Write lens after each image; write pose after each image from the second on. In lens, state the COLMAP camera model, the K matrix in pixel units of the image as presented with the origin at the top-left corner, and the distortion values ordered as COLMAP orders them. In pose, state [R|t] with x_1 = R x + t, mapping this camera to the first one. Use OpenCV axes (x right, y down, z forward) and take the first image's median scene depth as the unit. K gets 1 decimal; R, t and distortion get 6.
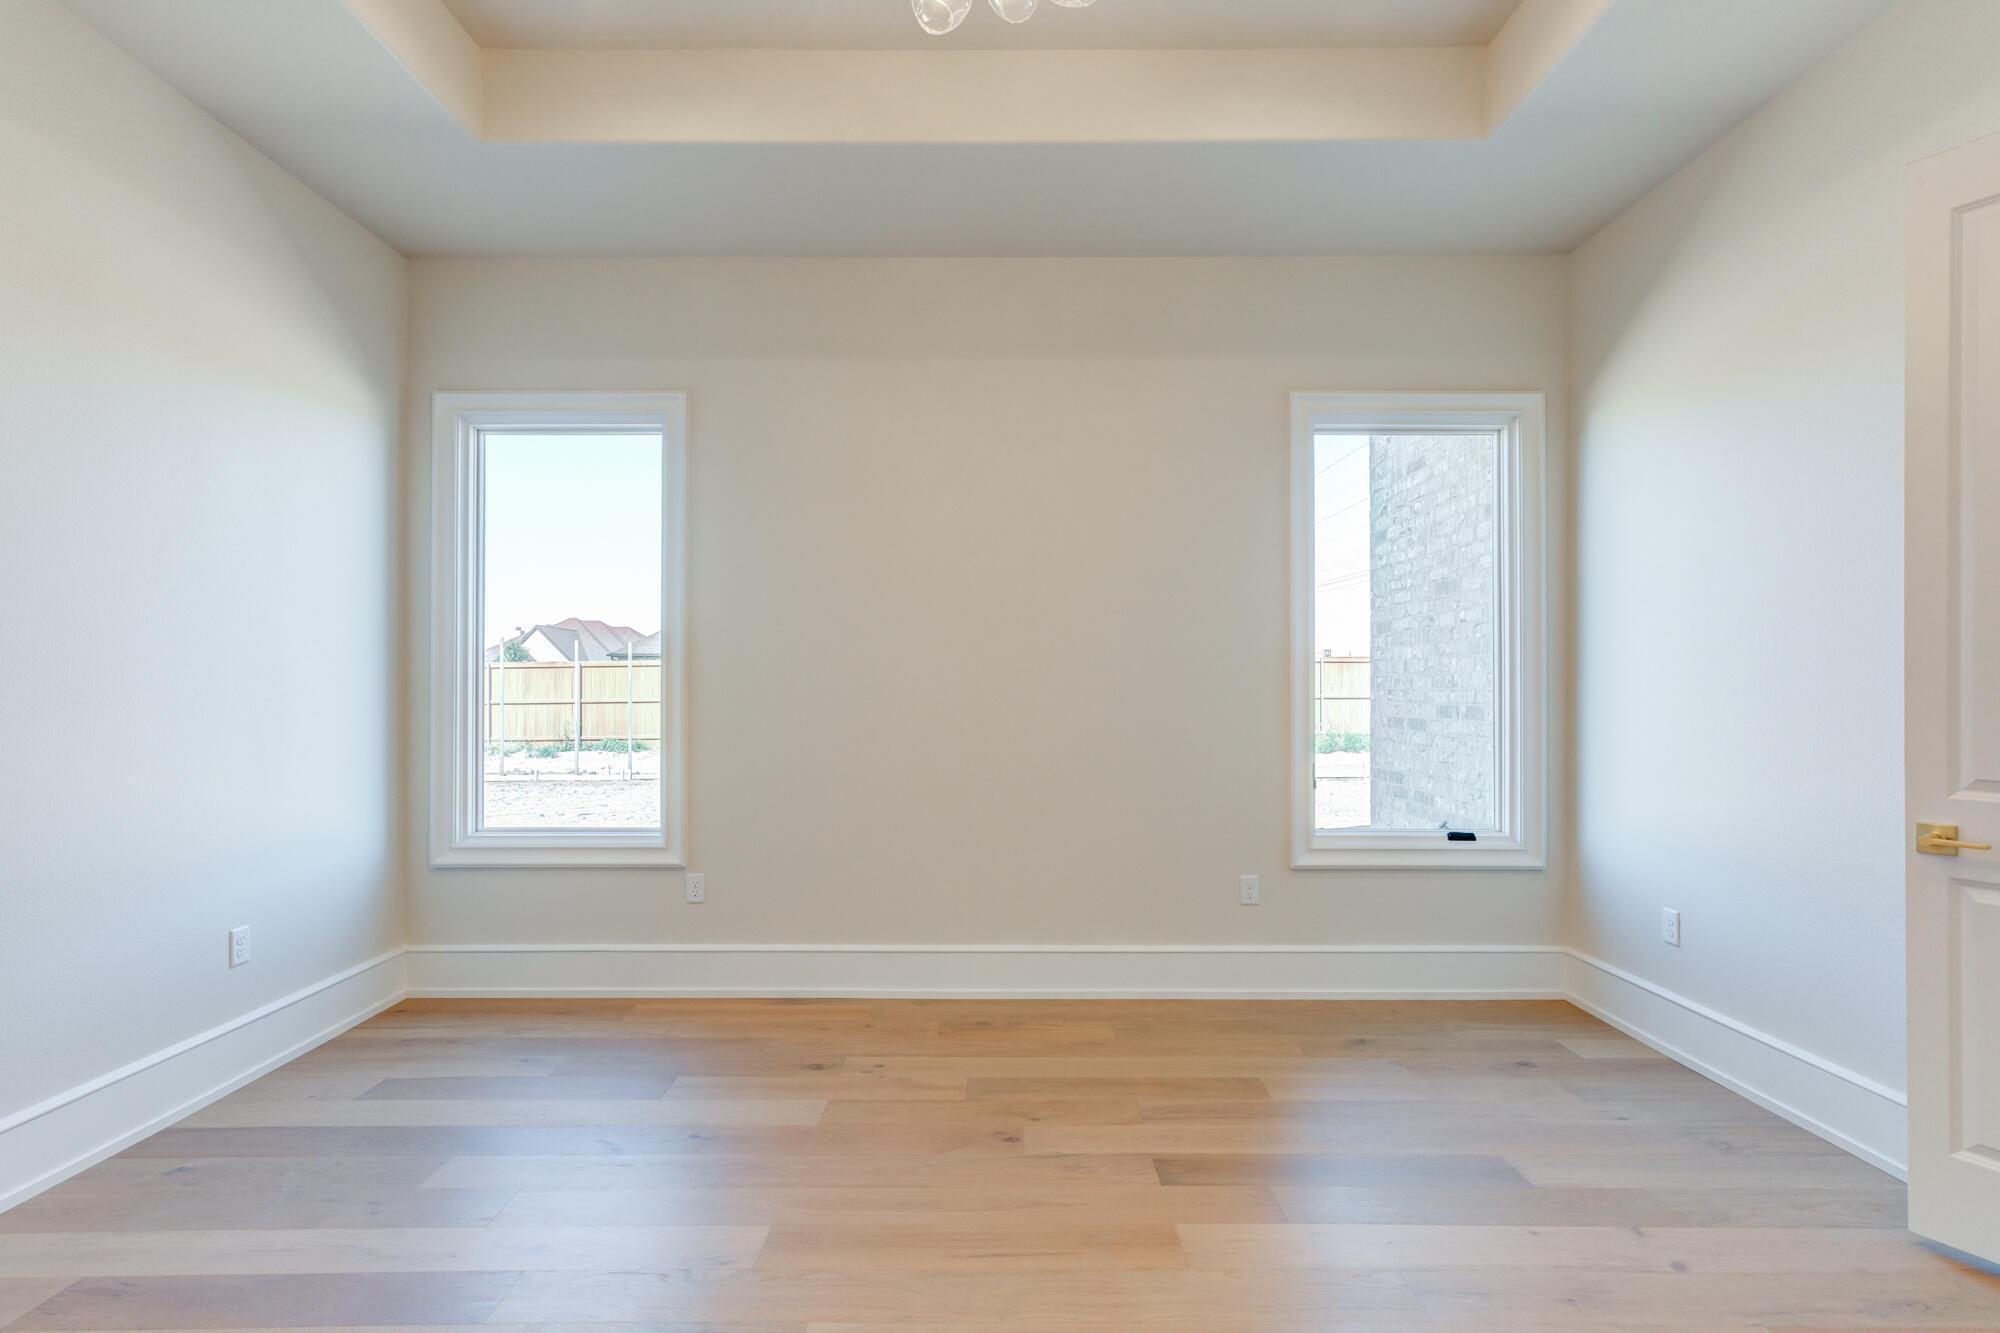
lens RADIAL K [[972.3, 0, 993.9], [0, 972.3, 684.2], [0, 0, 1]] dist [-0.001995, -0.000120]
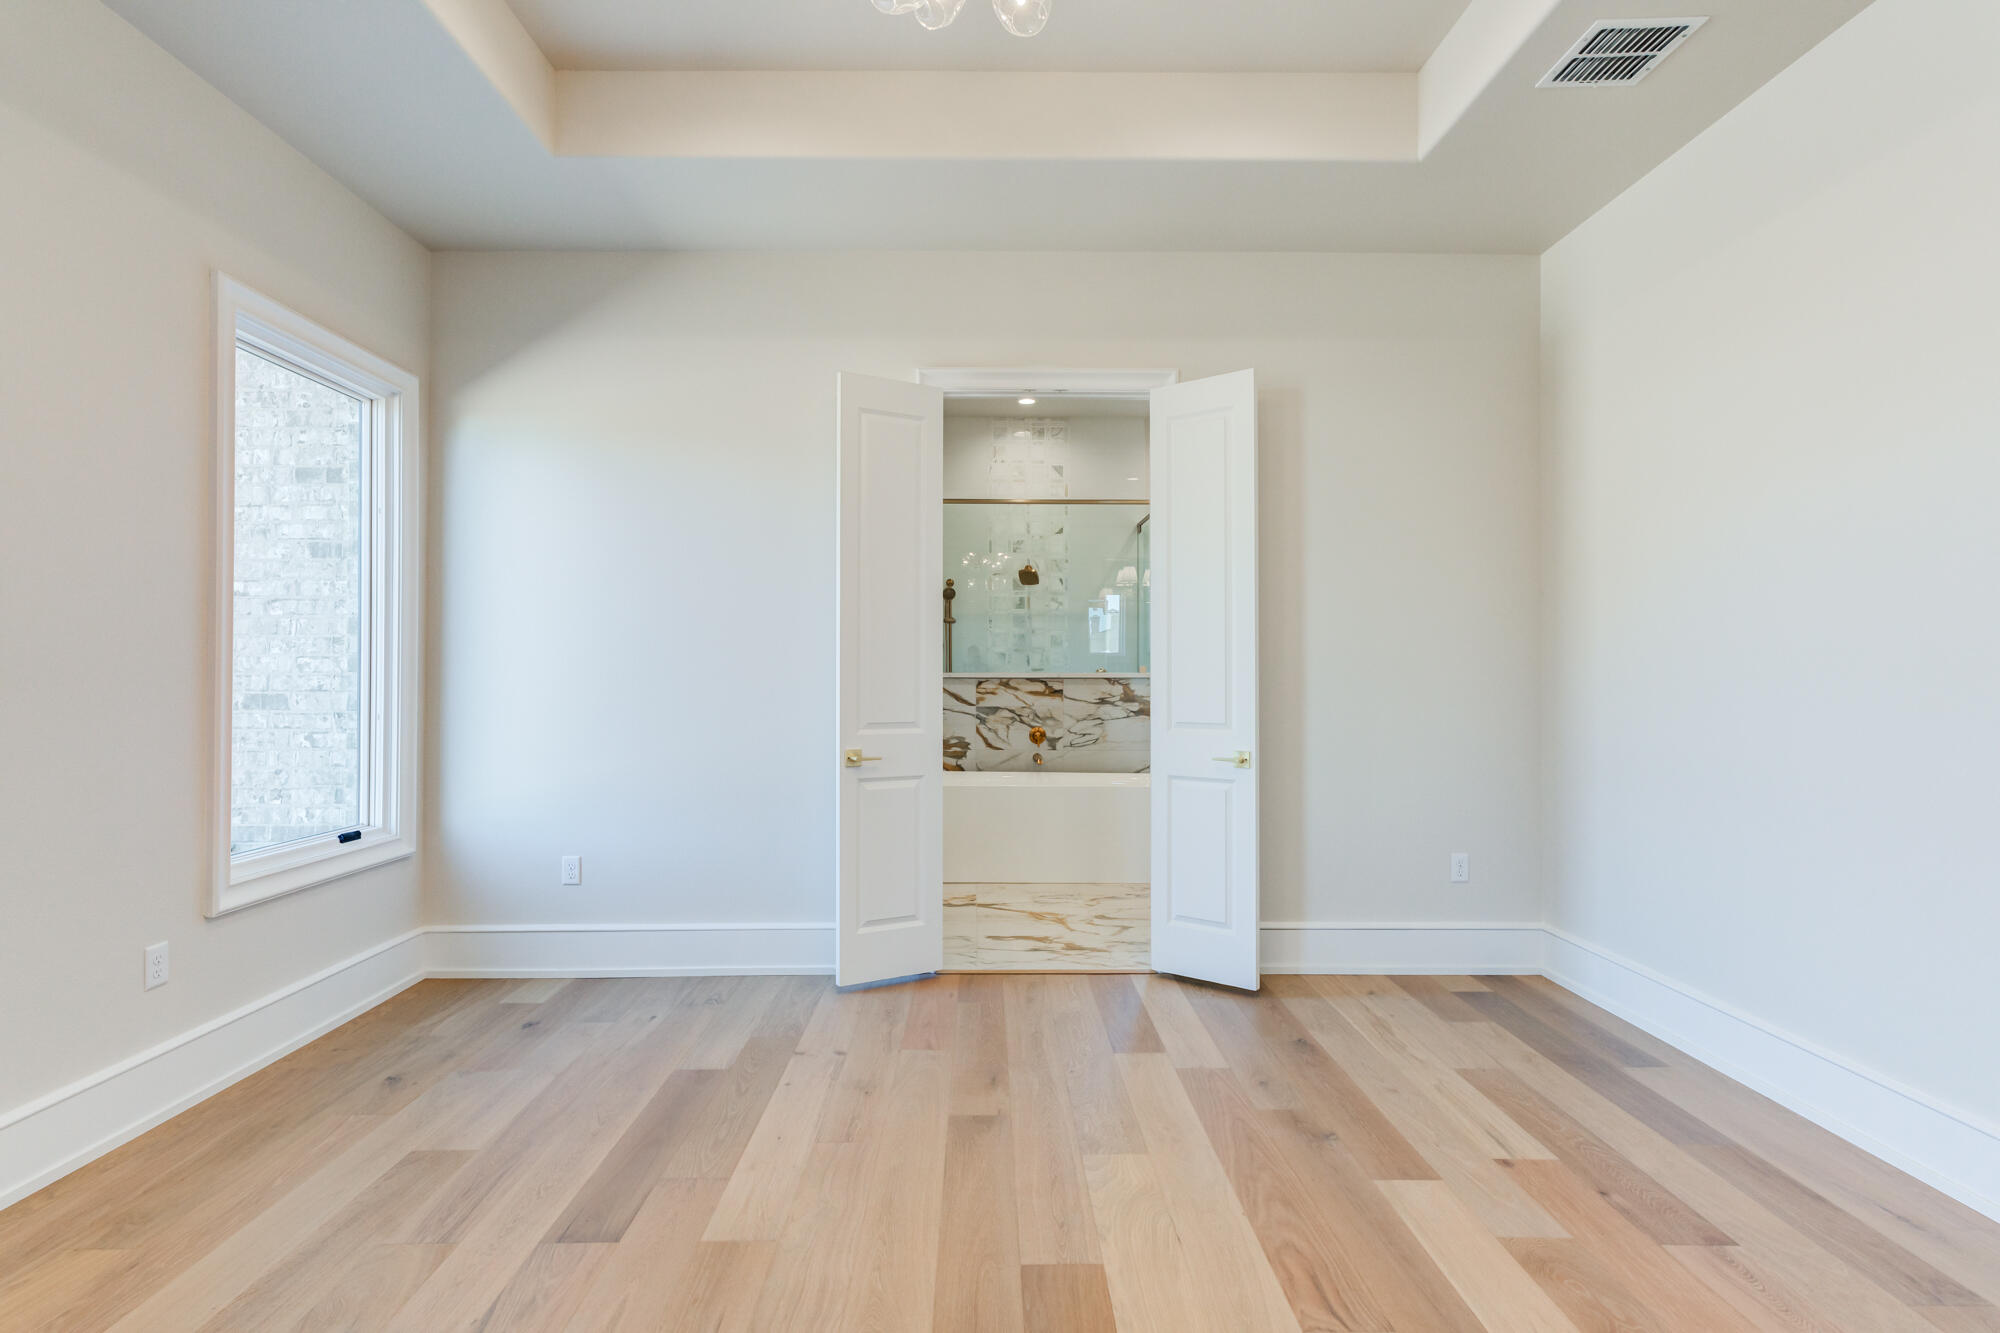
lens RADIAL K [[972.3, 0, 993.3], [0, 972.3, 659.7], [0, 0, 1]] dist [-0.001995, -0.000120]
pose [[-0.018003, 0.012415, 0.999761, -0.512997], [-0.004153, 0.999913, -0.012492, 0.000453], [-0.999829, -0.004377, -0.017950, 0.487518]]
